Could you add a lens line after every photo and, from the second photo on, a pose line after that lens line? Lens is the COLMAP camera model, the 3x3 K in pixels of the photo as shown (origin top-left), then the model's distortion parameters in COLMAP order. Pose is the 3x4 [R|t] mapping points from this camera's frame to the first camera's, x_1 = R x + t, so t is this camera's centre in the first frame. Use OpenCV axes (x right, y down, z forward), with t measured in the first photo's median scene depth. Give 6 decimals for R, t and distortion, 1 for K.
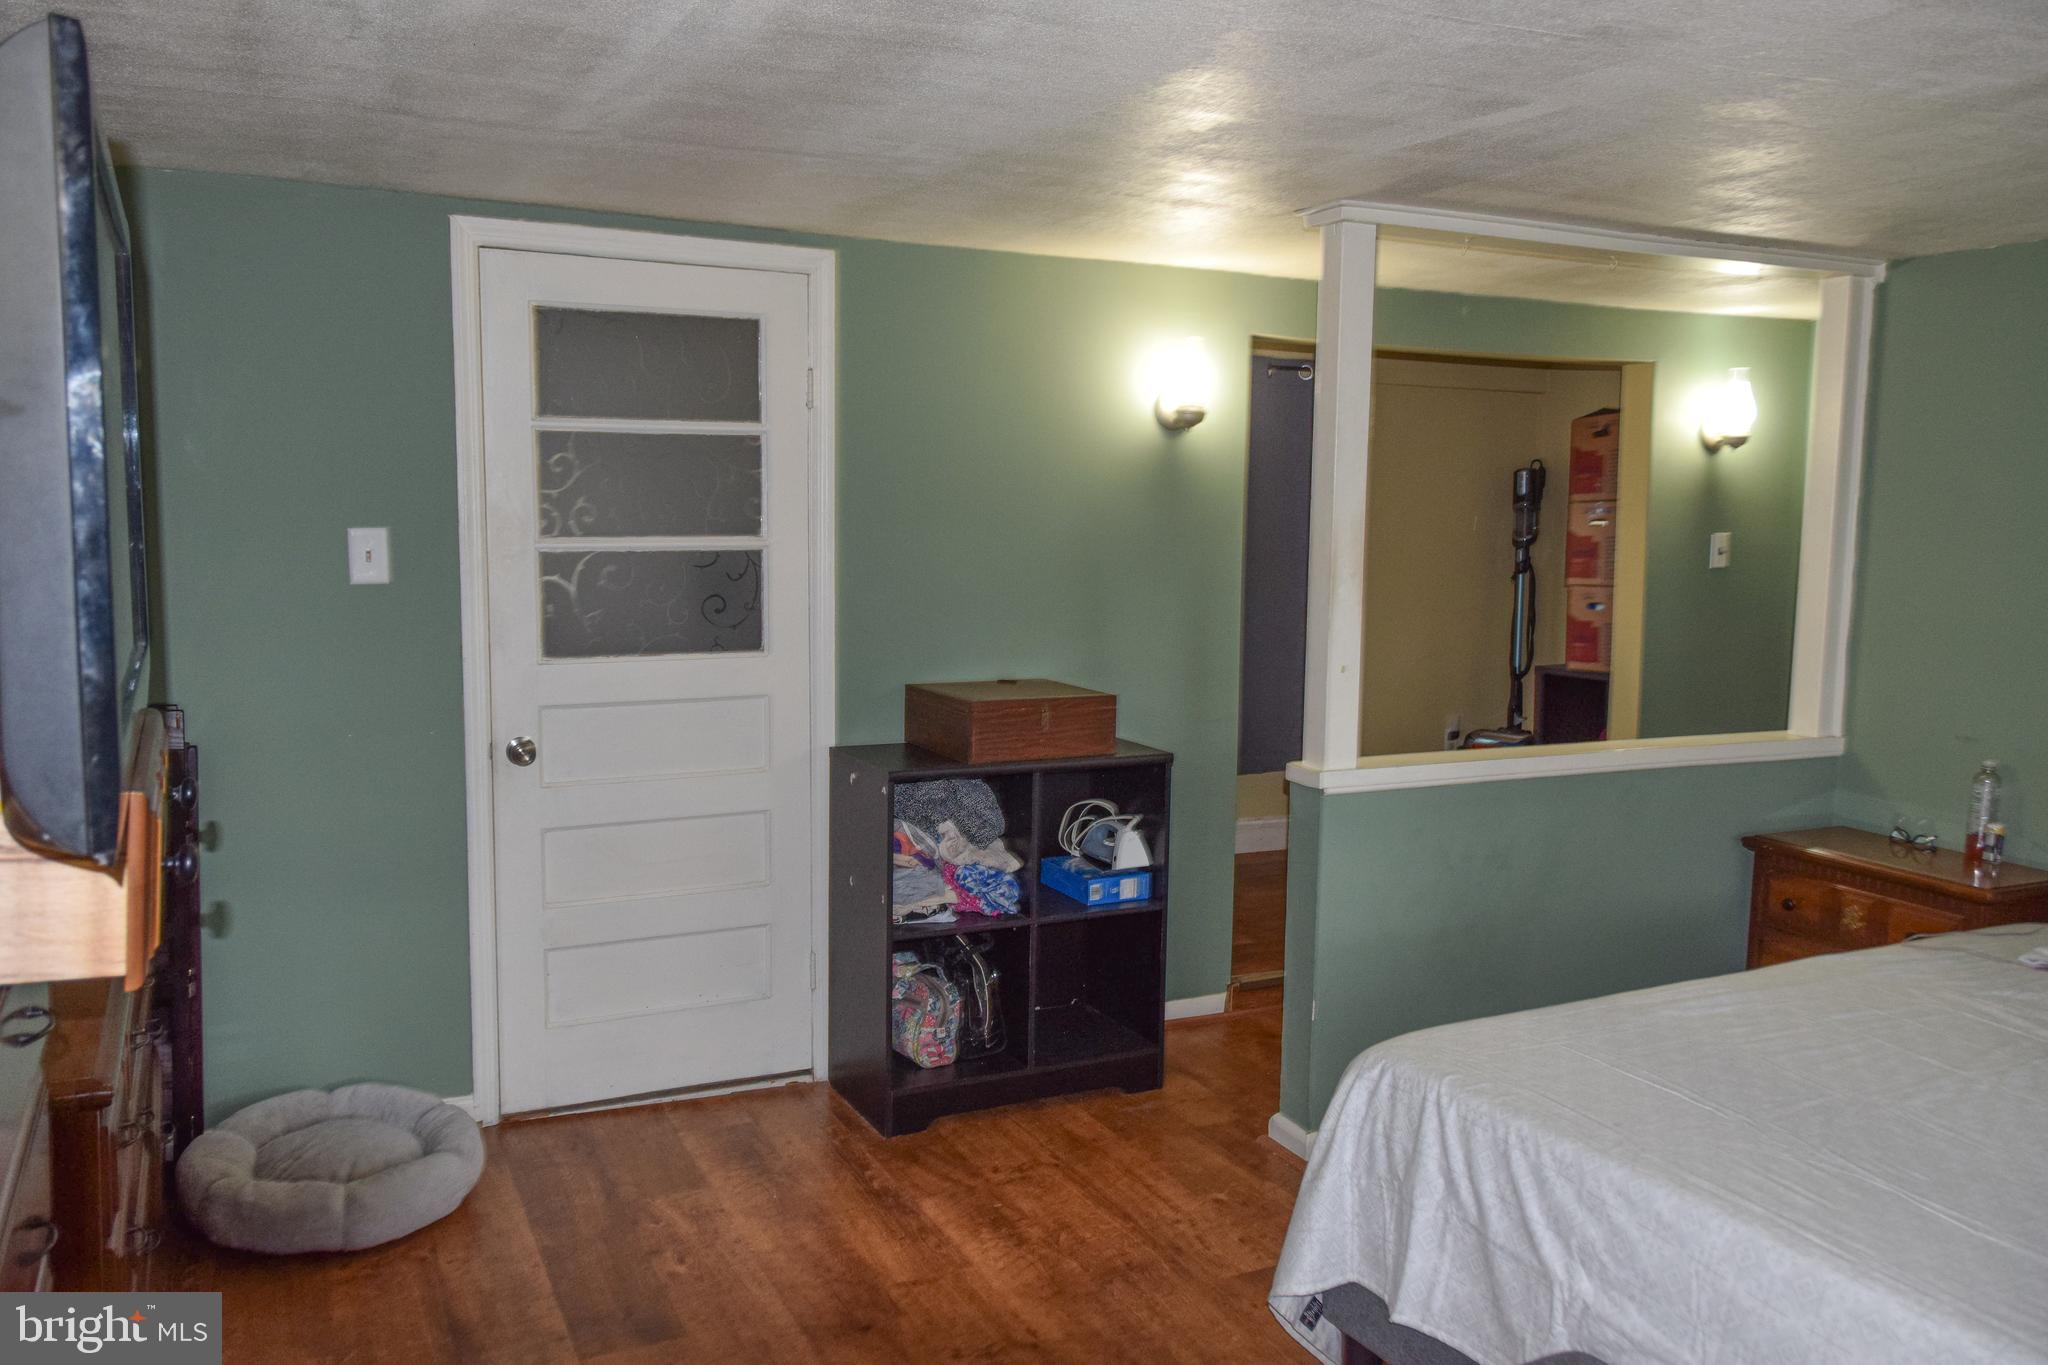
lens RADIAL K [[1580.2, 0, 1038.8], [0, 1580.2, 663.7], [0, 0, 1]] dist [0.017094, -0.000124]
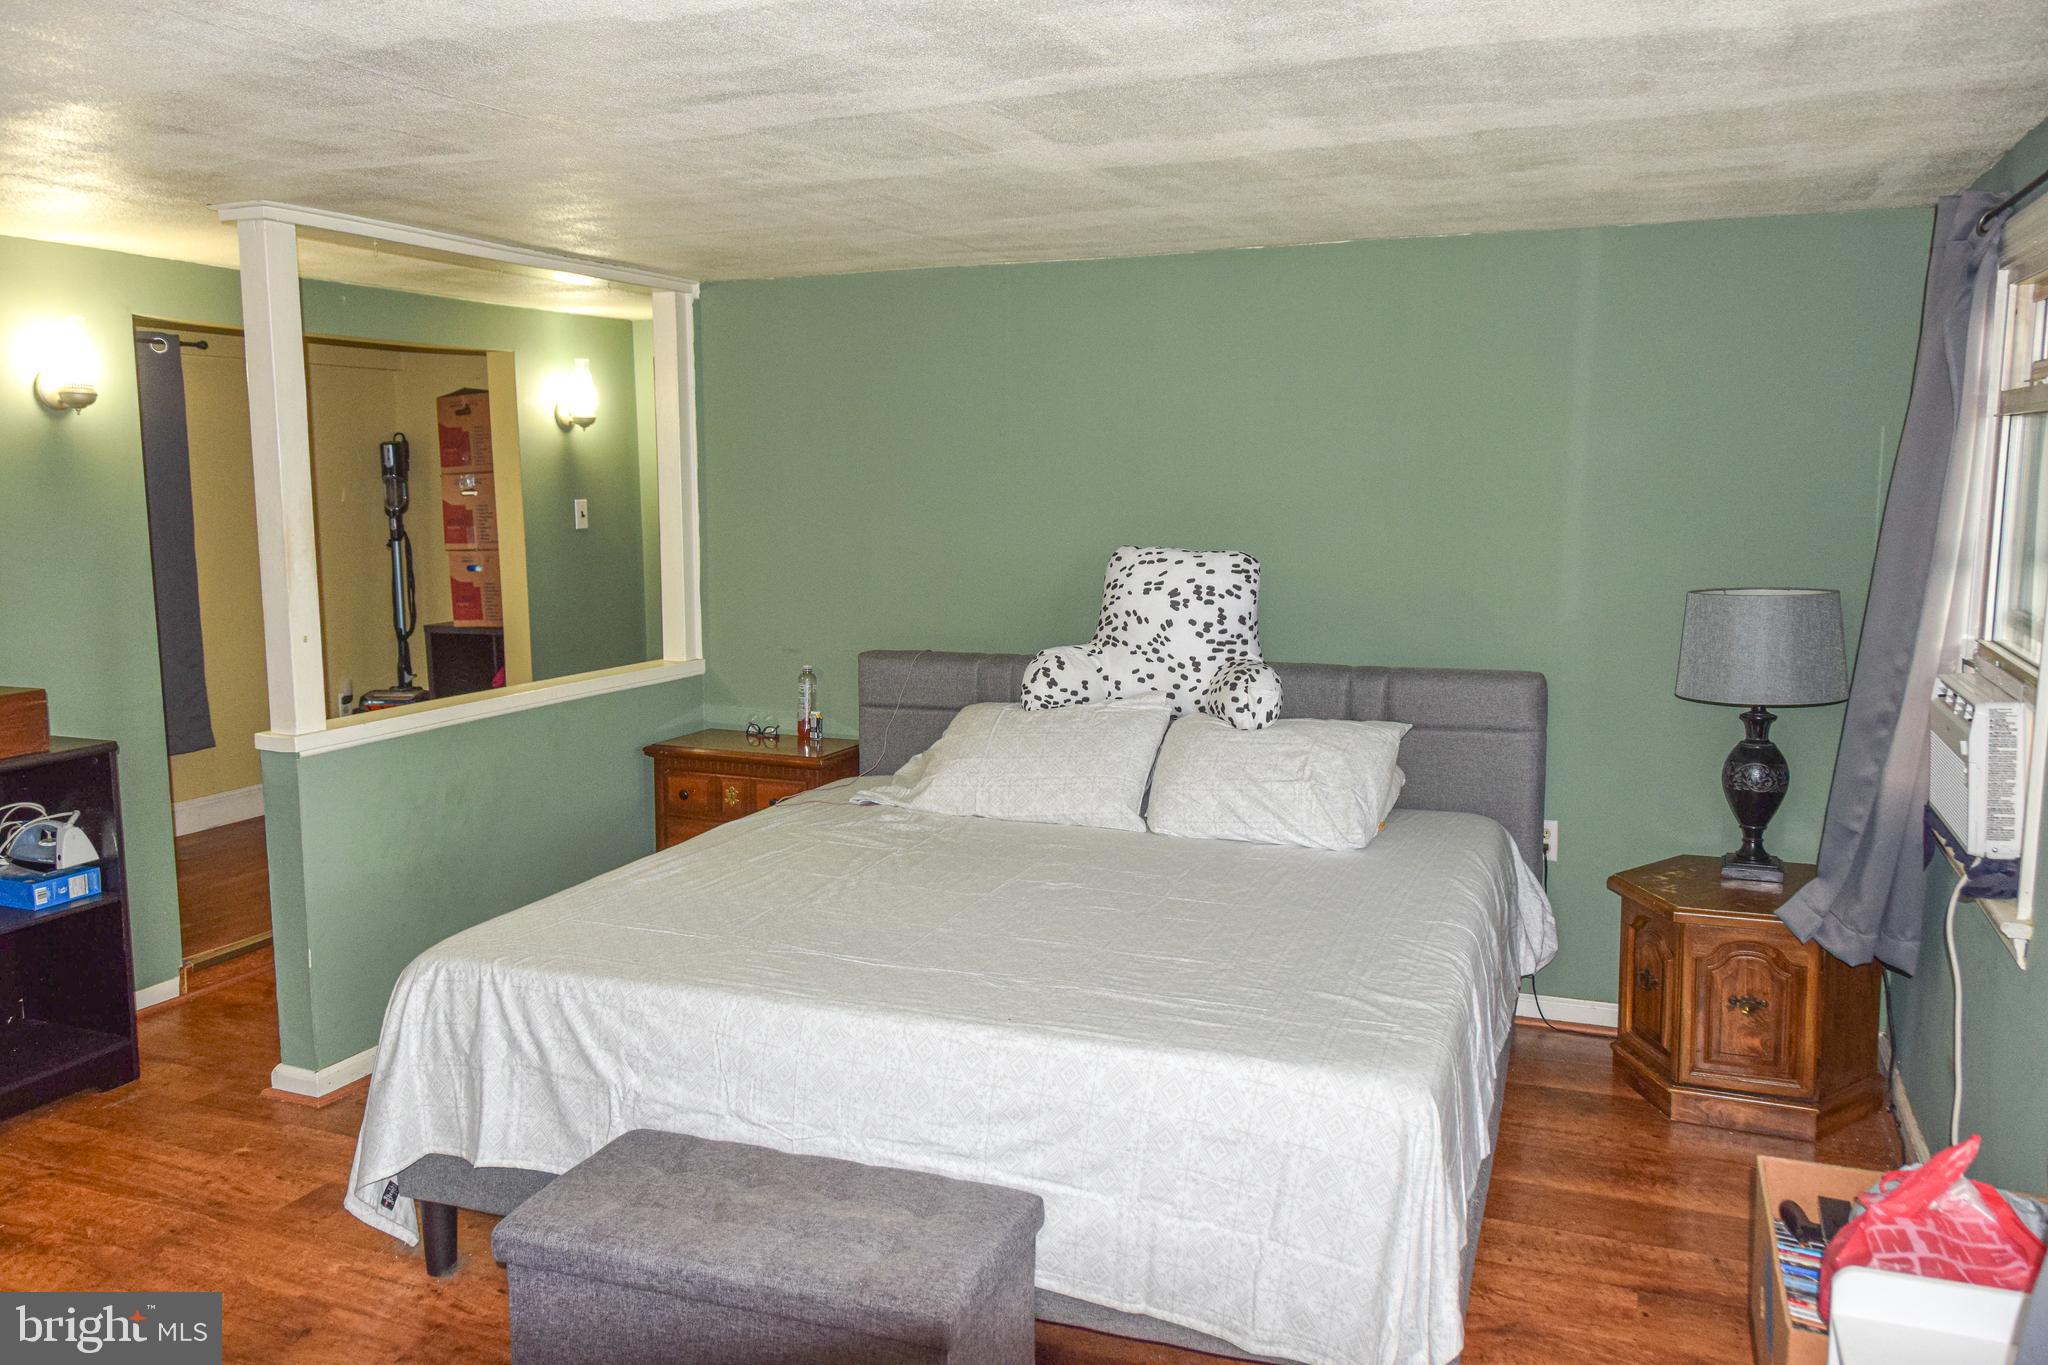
lens RADIAL K [[1580.2, 0, 1008.0], [0, 1580.2, 664.2], [0, 0, 1]] dist [0.017094, -0.000124]
pose [[0.751079, -0.100004, 0.652595, -0.143639], [0.083579, 0.994911, 0.056269, -0.000606], [-0.654901, 0.012281, 0.755615, -0.118070]]
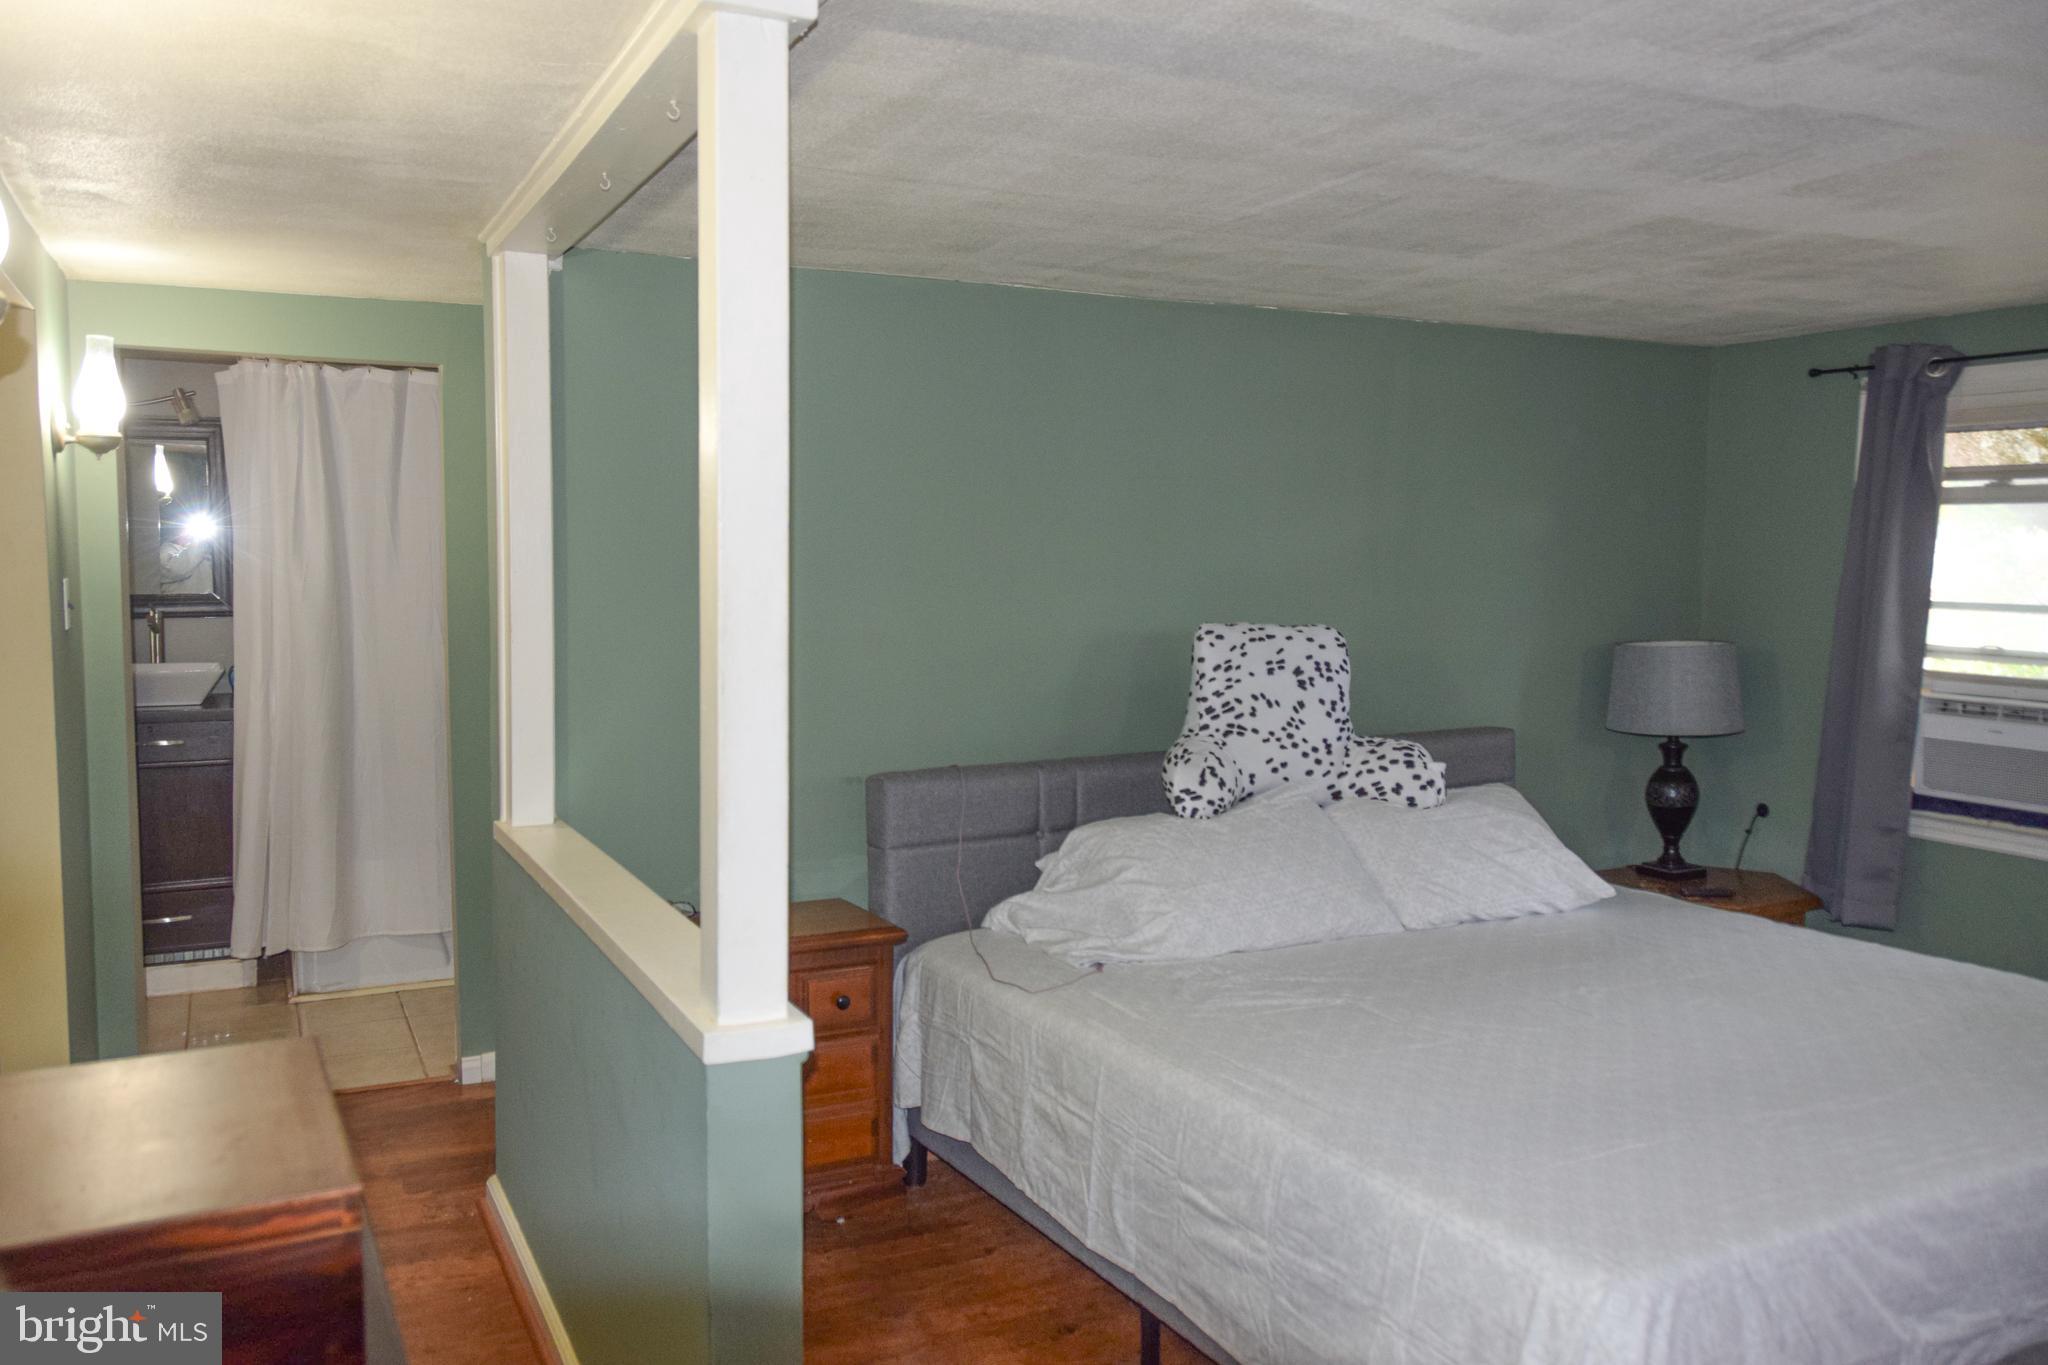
lens RADIAL K [[1580.2, 0, 1016.4], [0, 1580.2, 687.0], [0, 0, 1]] dist [0.017094, -0.000124]
pose [[0.000844, -0.104385, 0.994537, -0.355471], [0.099201, 0.989640, 0.103787, -0.097875], [-0.995067, 0.098572, 0.011190, 0.871237]]
